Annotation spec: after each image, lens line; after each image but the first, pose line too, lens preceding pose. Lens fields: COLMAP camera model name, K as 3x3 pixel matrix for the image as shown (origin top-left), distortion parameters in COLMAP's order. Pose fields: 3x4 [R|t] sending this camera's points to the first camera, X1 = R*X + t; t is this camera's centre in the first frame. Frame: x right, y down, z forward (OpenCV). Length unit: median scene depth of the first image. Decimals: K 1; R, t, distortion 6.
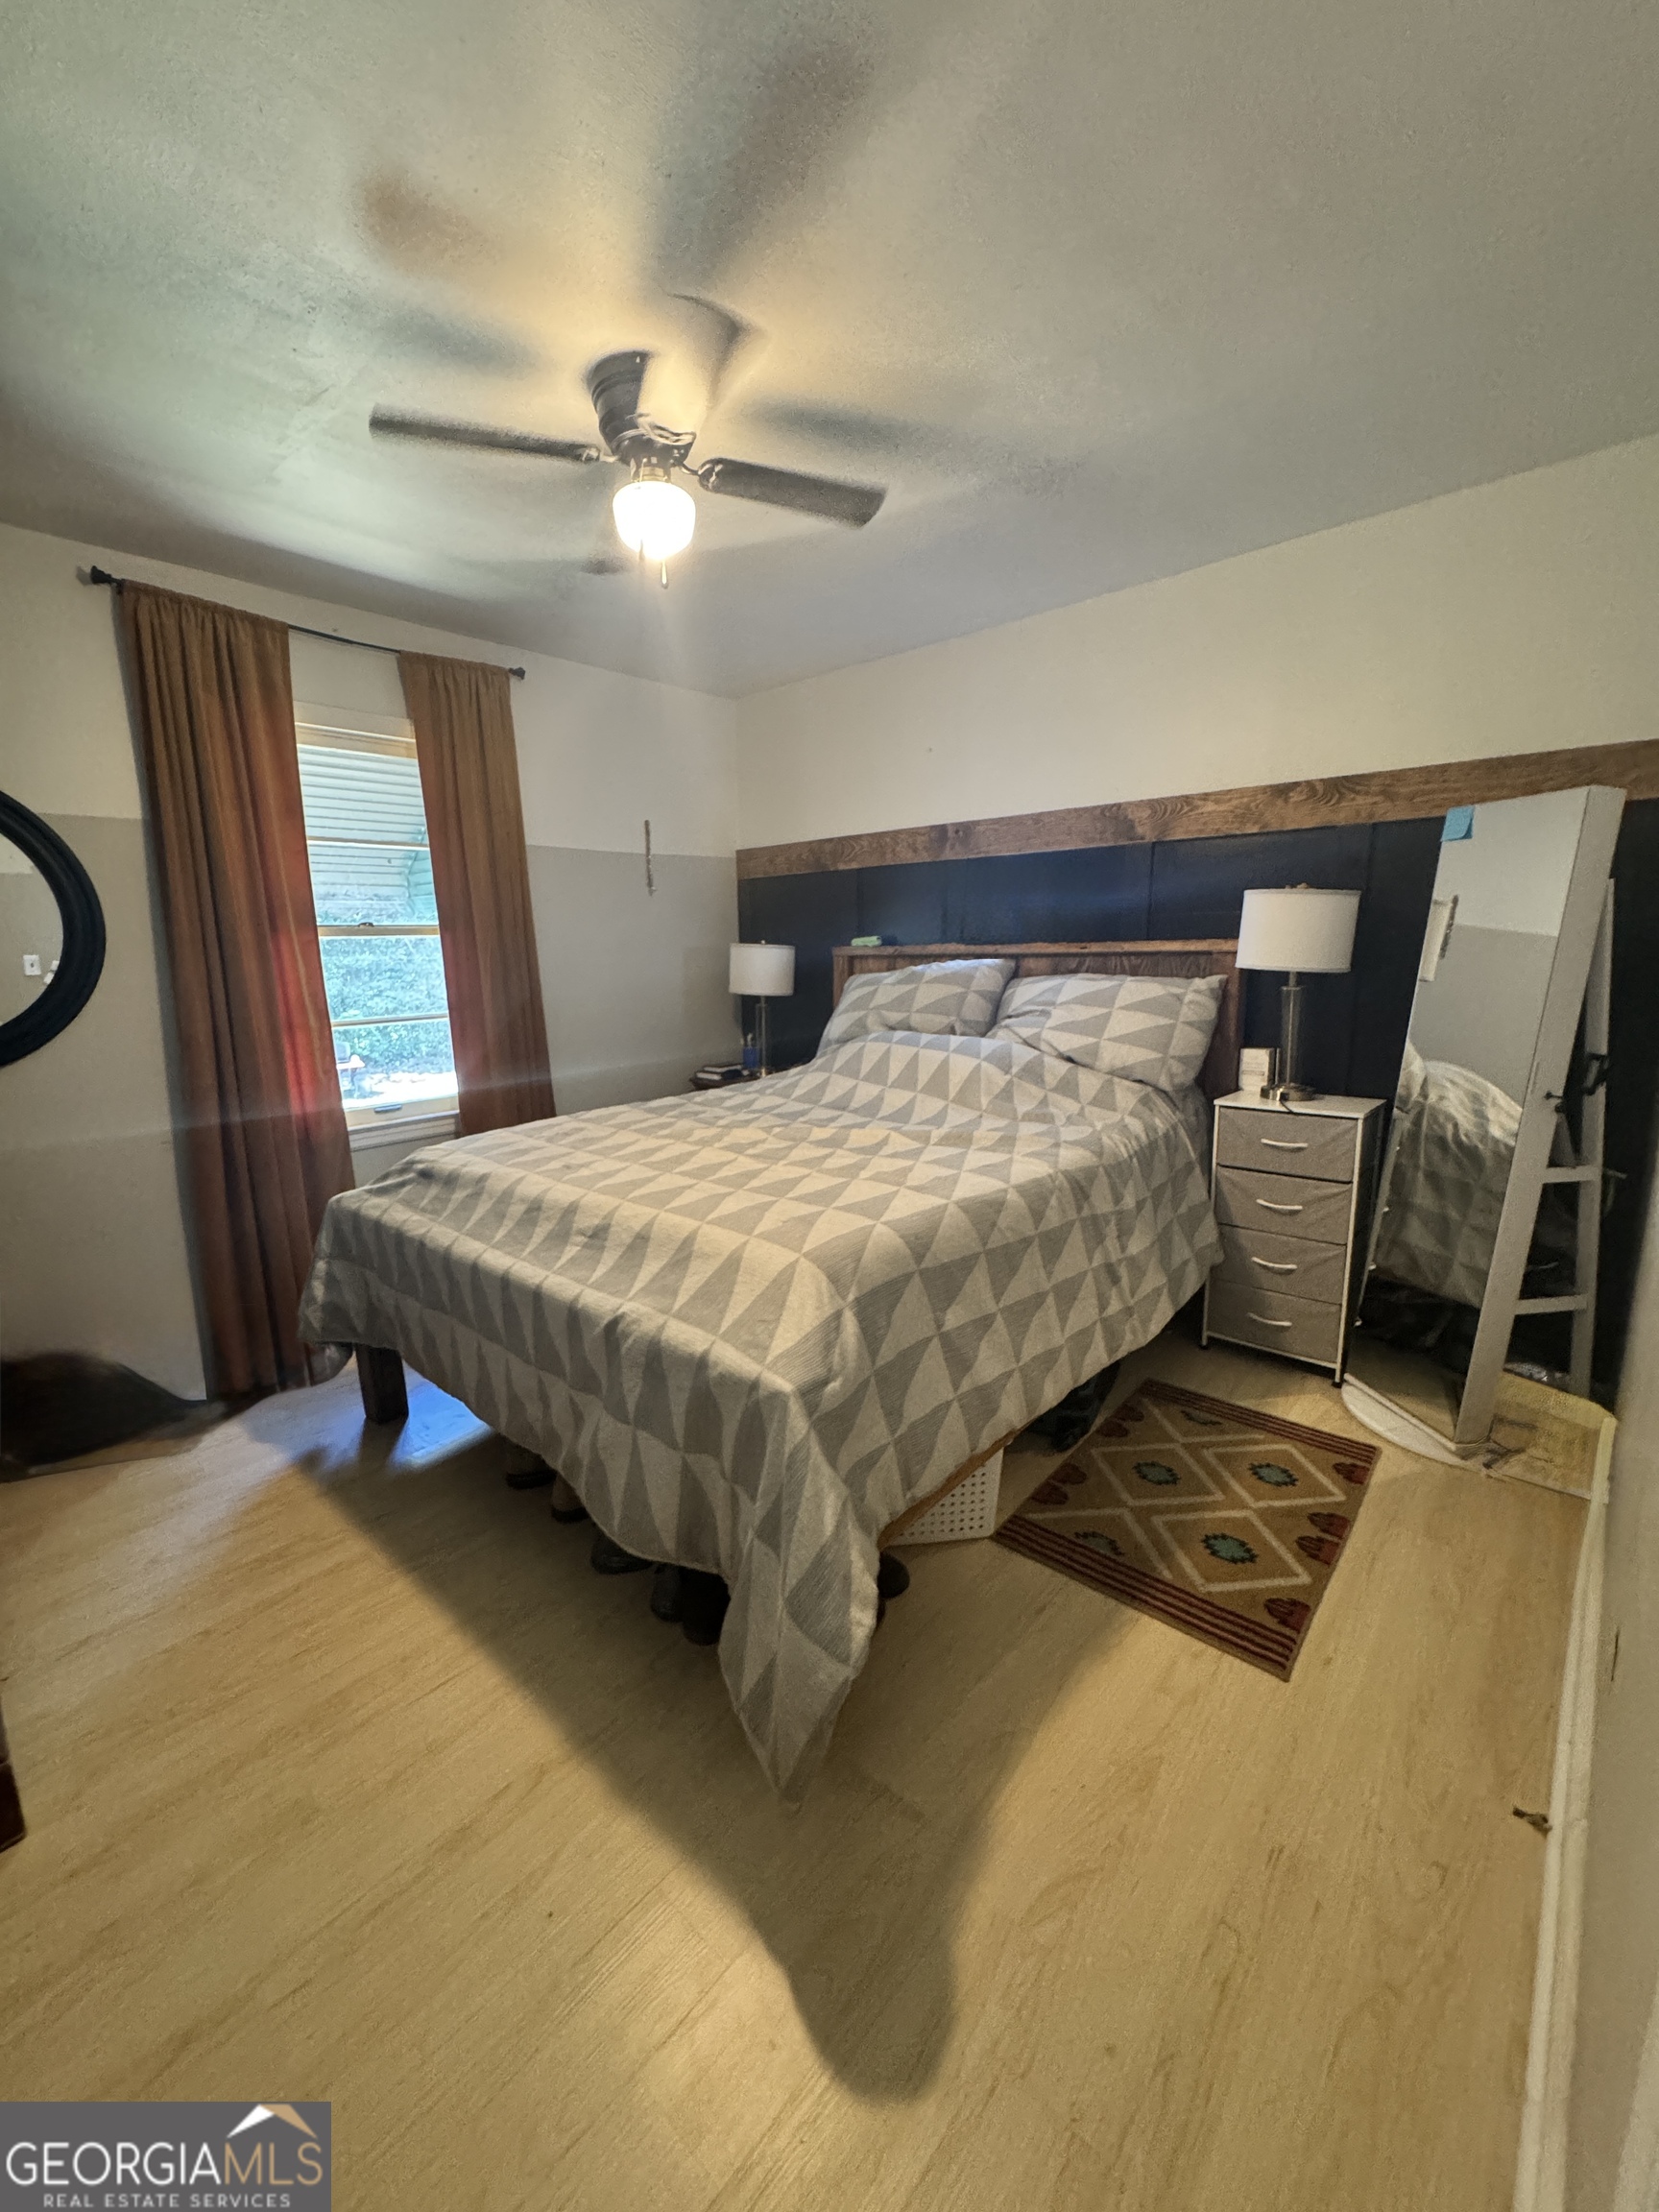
lens RADIAL K [[883.5, 0, 825.4], [0, 883.5, 1112.2], [0, 0, 1]] dist [0.000301, -0.000141]
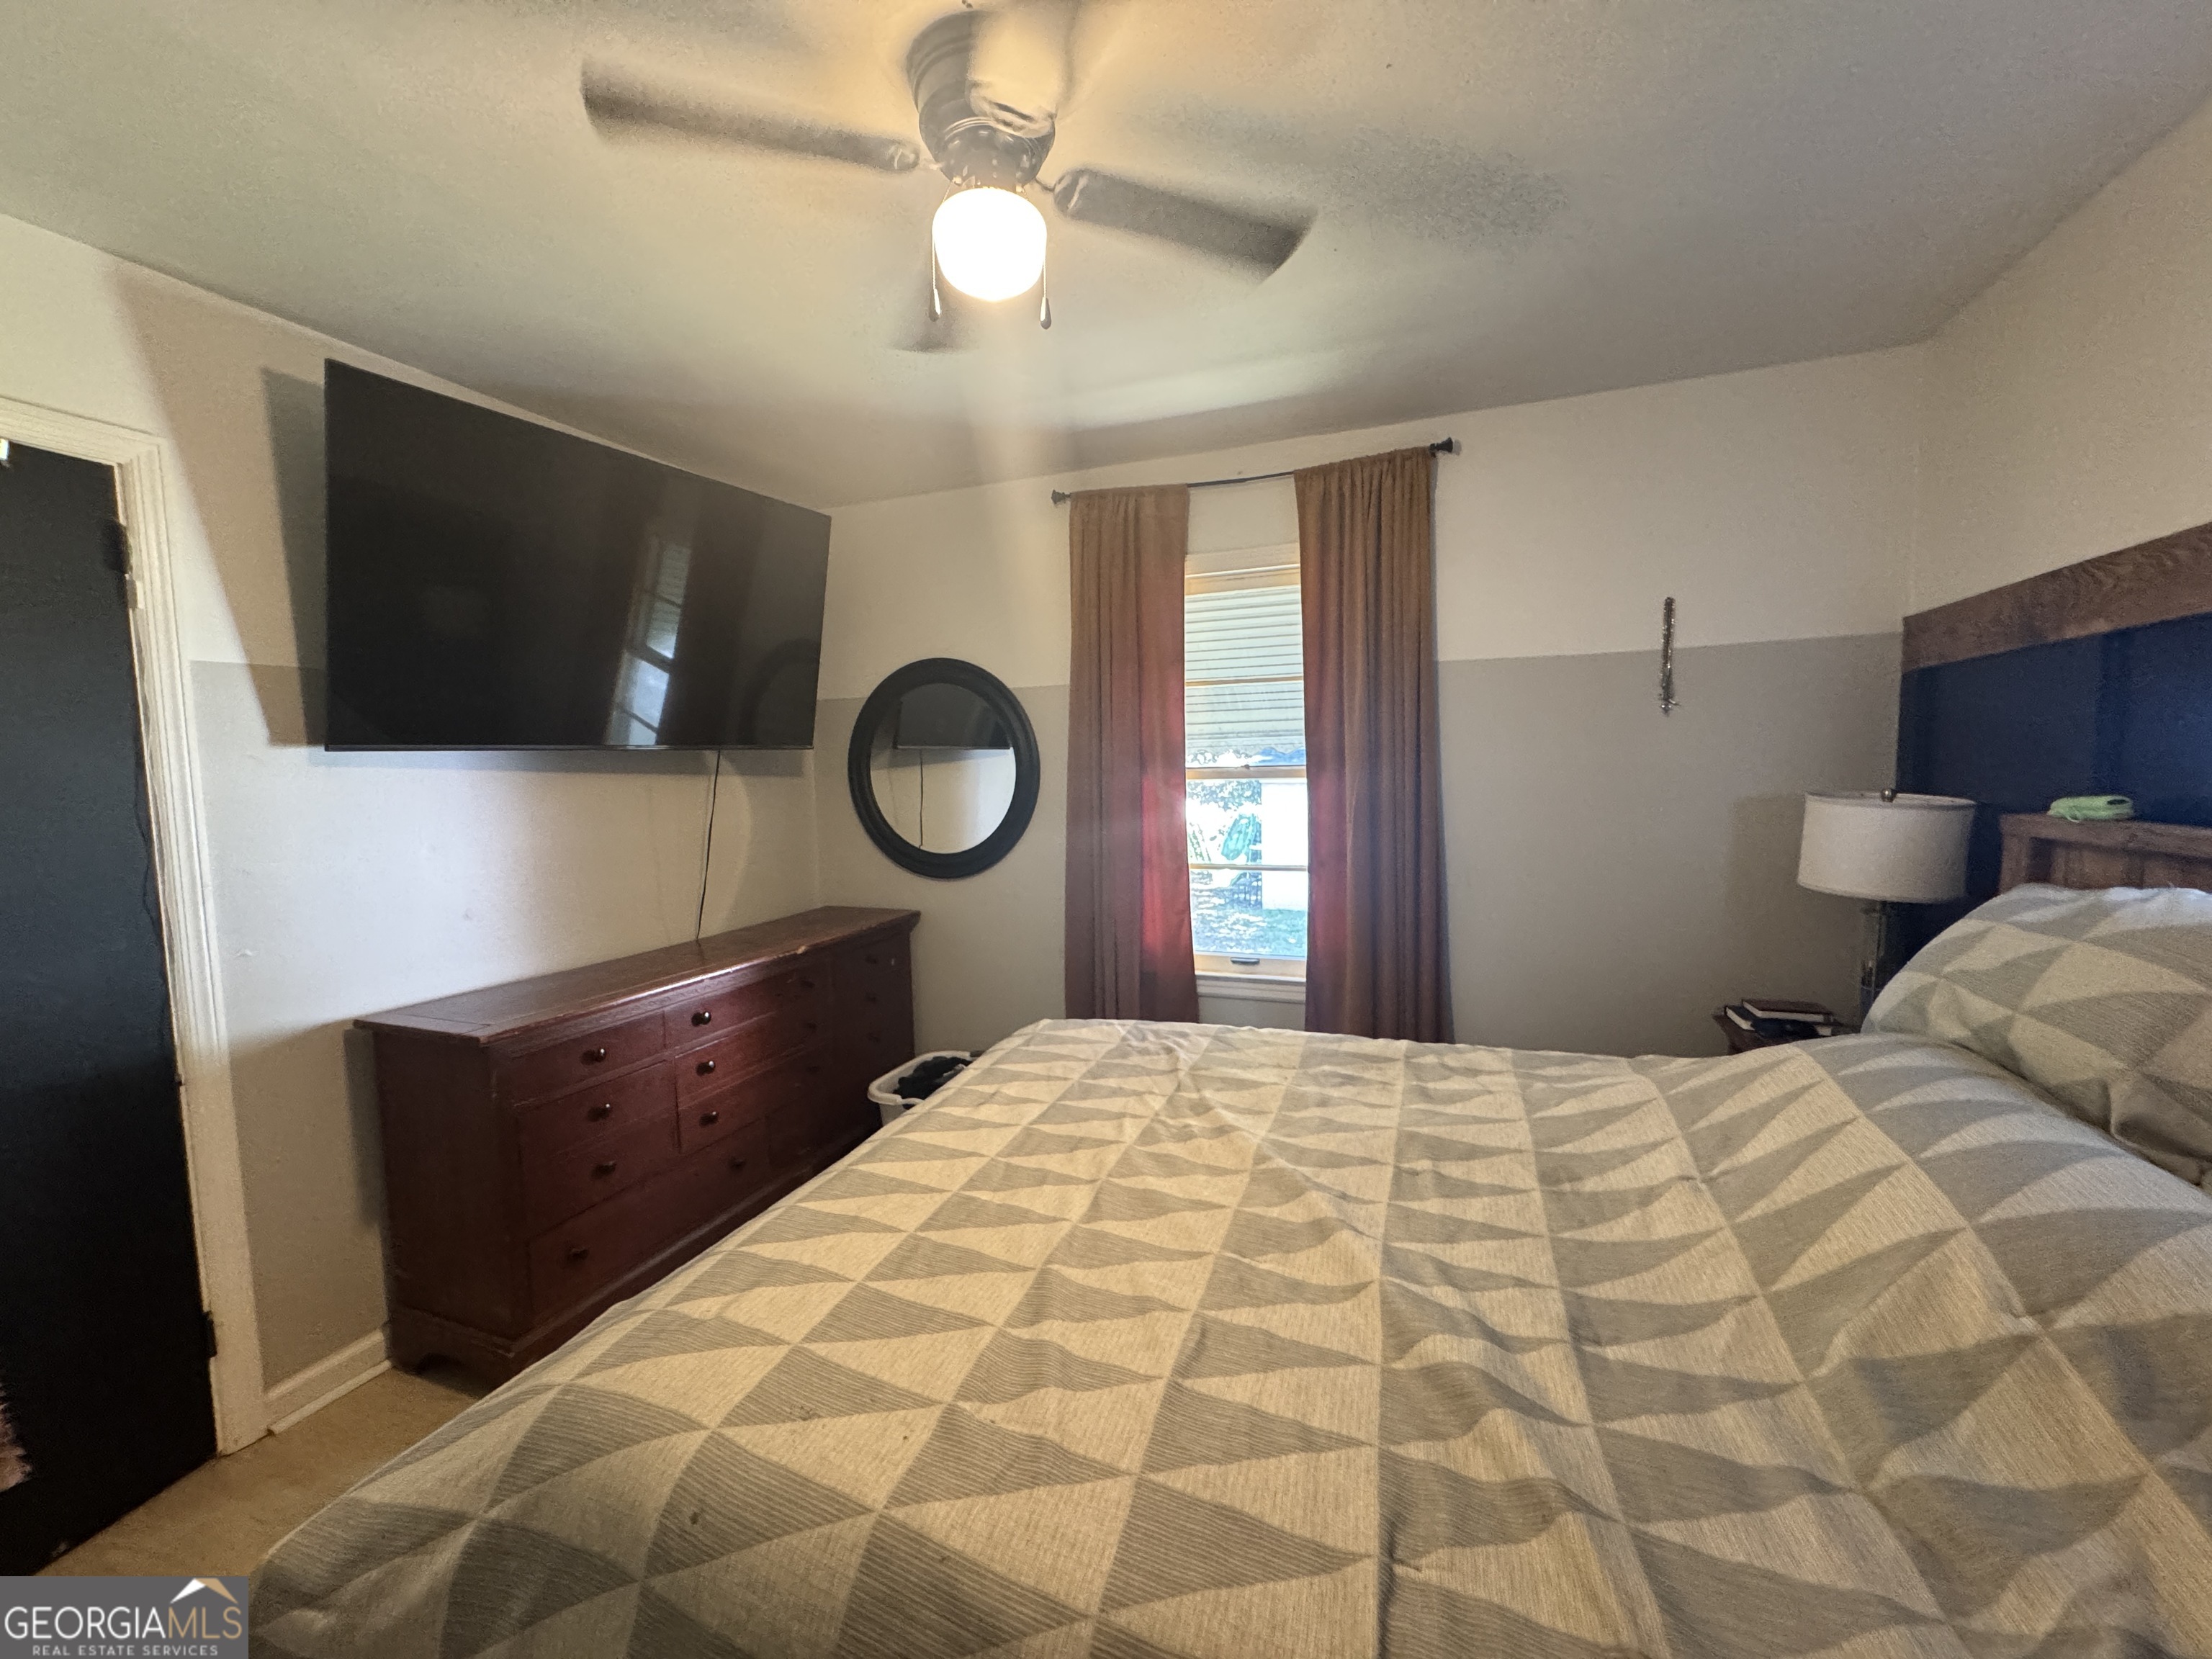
lens RADIAL K [[883.5, 0, 1109.5], [0, 883.5, 823.0], [0, 0, 1]] dist [0.000301, -0.000141]
pose [[0.361488, 0.073428, -0.929481, 0.296900], [-0.168329, 0.985653, 0.012400, -0.130840], [0.917056, 0.151976, 0.368662, 0.495737]]
